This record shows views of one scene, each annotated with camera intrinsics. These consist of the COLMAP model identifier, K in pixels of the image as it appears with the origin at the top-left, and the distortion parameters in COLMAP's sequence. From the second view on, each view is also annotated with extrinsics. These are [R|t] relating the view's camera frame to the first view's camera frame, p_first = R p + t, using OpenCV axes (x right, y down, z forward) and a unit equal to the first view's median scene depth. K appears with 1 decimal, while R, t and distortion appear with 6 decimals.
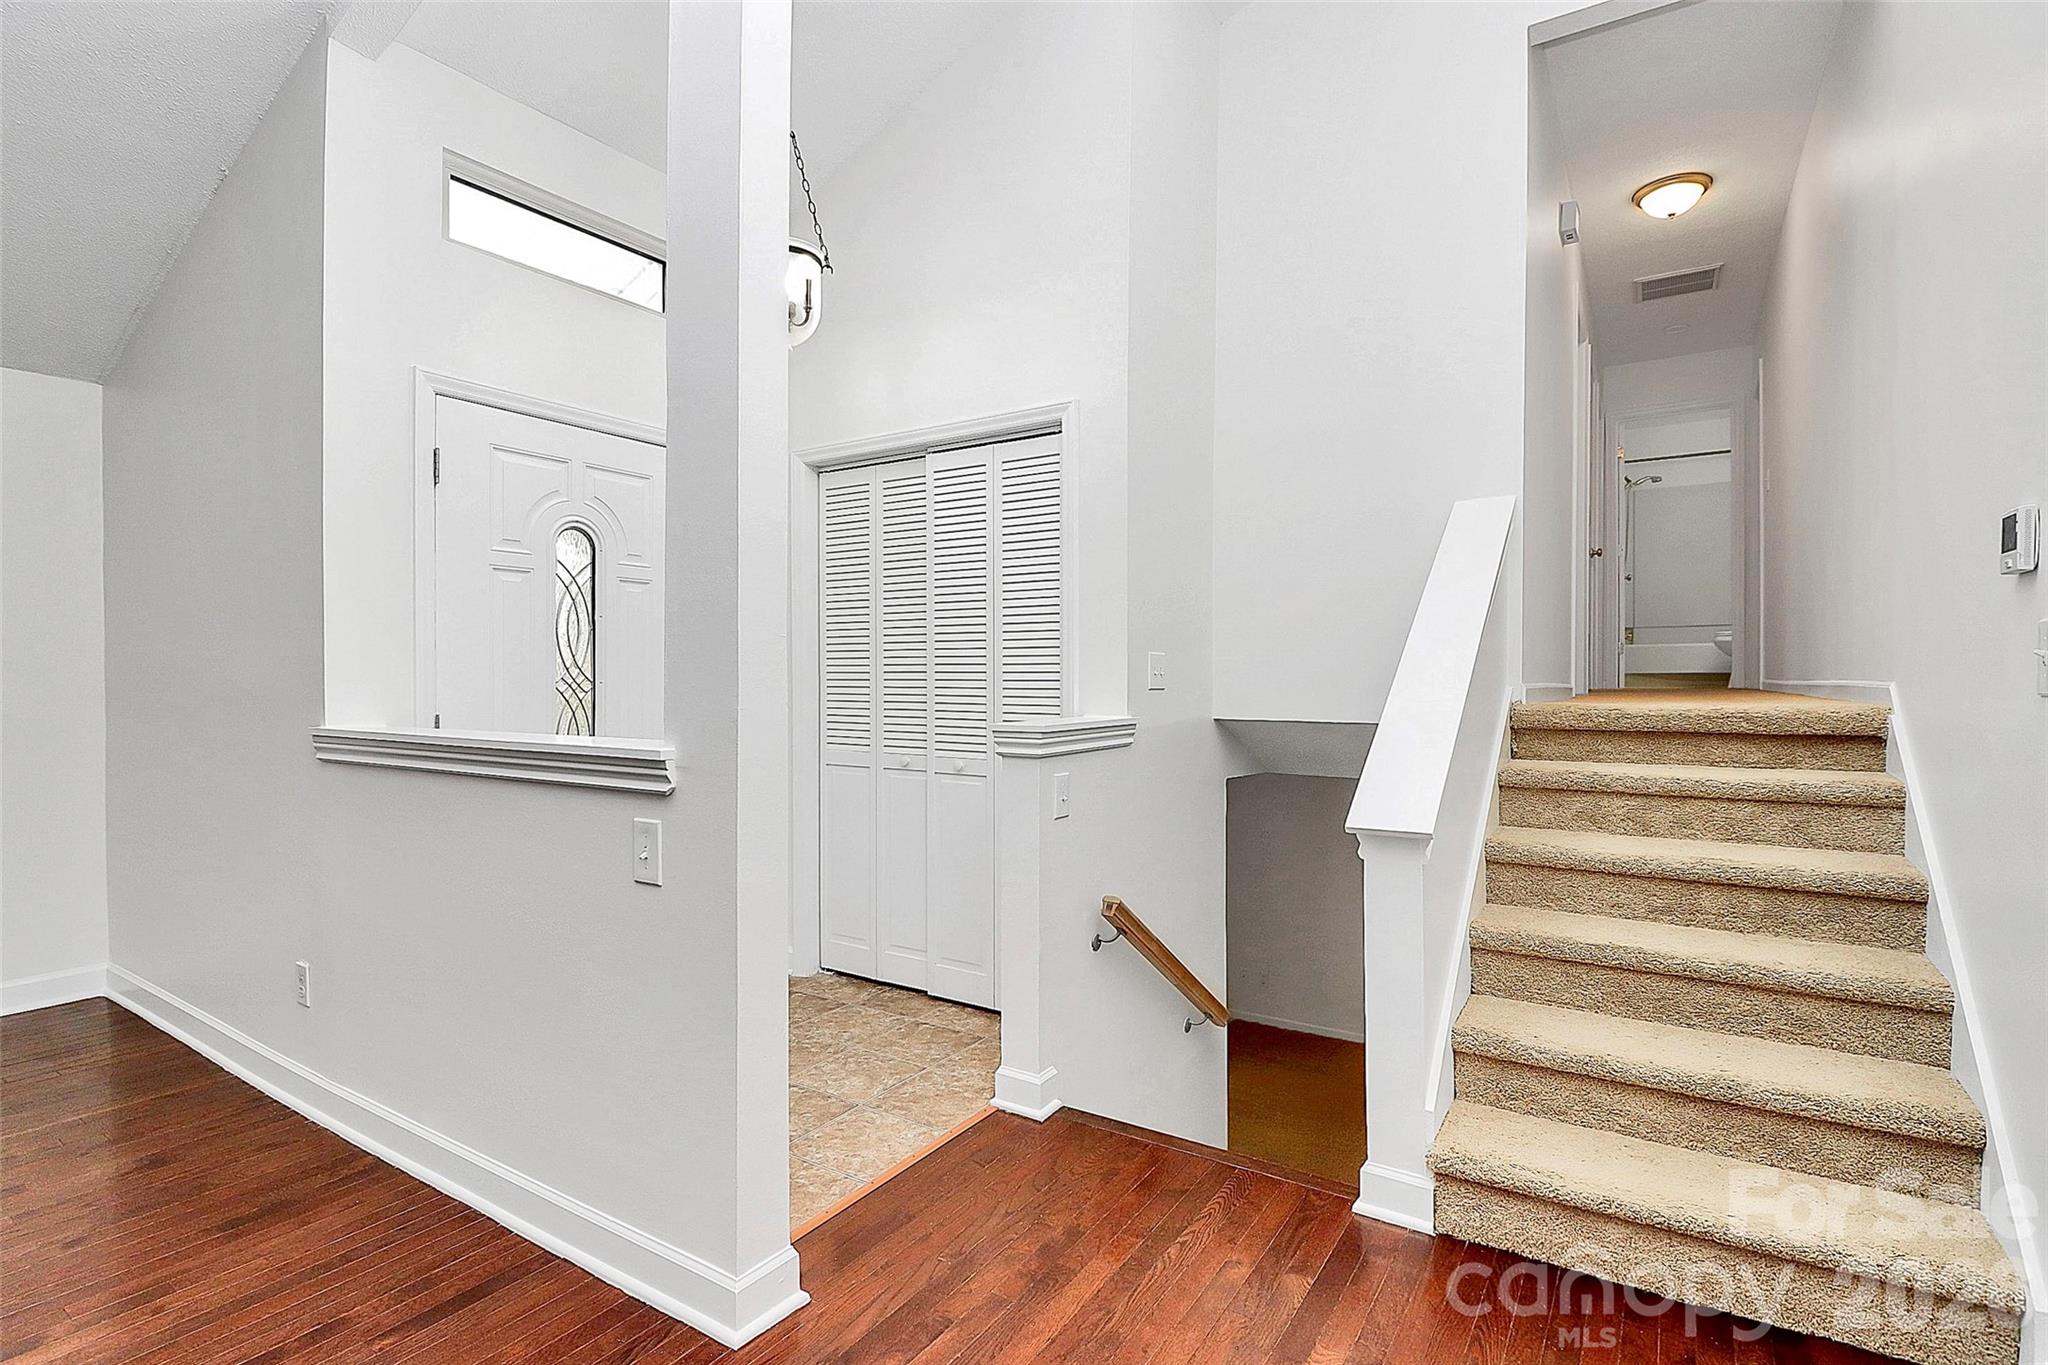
lens RADIAL K [[994.6, 0, 1024.0], [0, 994.6, 682.5], [0, 0, 1]] dist [0.000629, 0.000512]
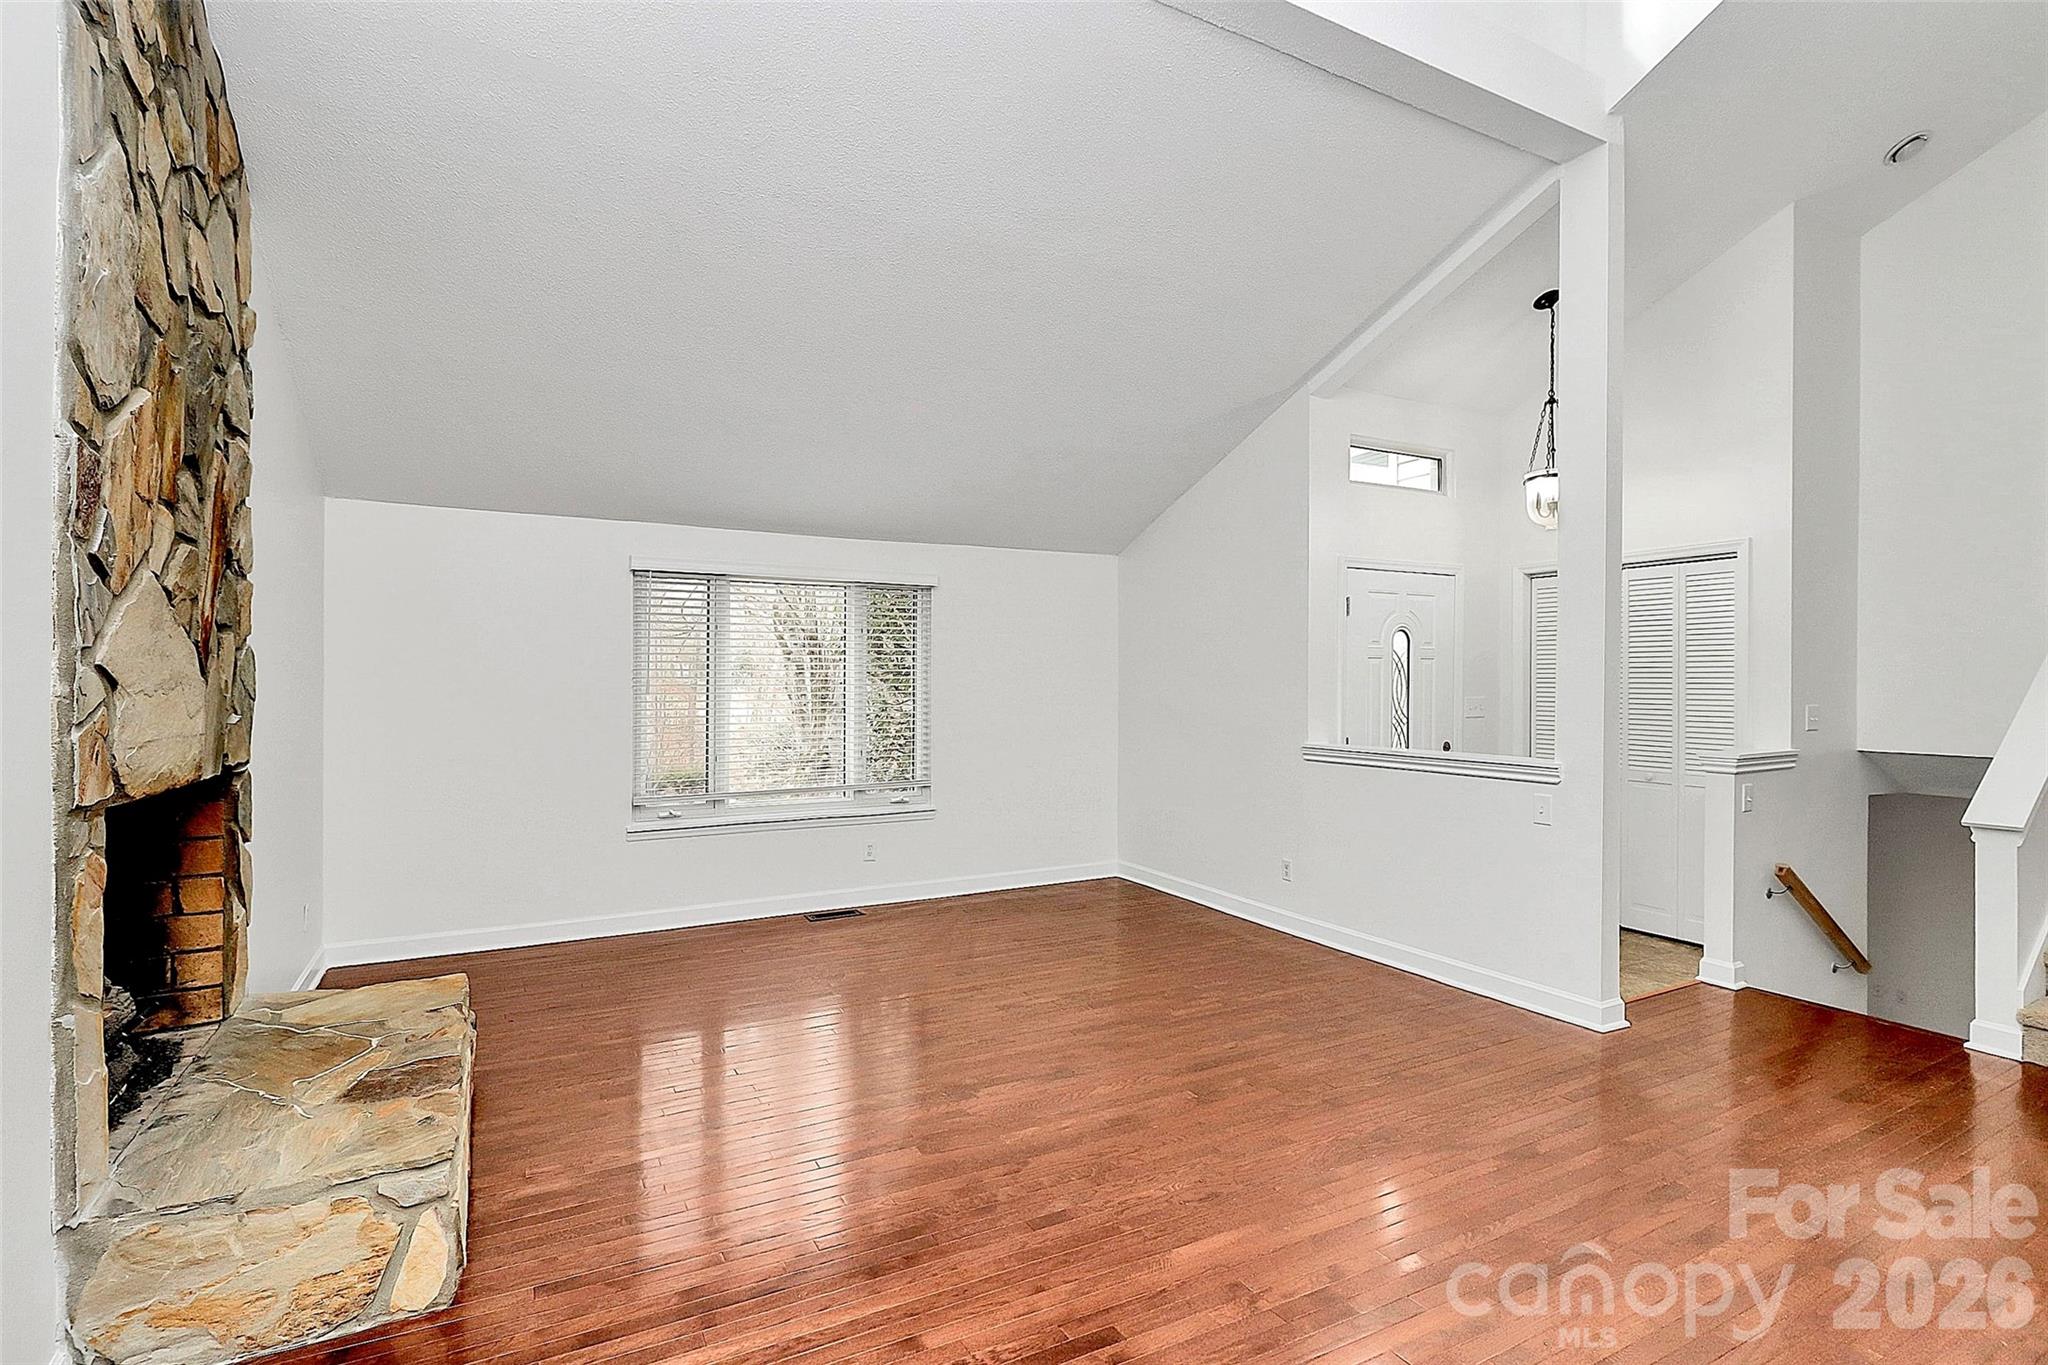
lens RADIAL K [[1003.4, 0, 1024.0], [0, 1003.4, 682.5], [0, 0, 1]] dist [0.001078, -0.015236]
pose [[0.881863, 0.003663, -0.471491, -0.228587], [-0.003172, 0.999993, 0.001834, -0.072029], [0.471495, -0.000122, 0.881869, -0.969205]]
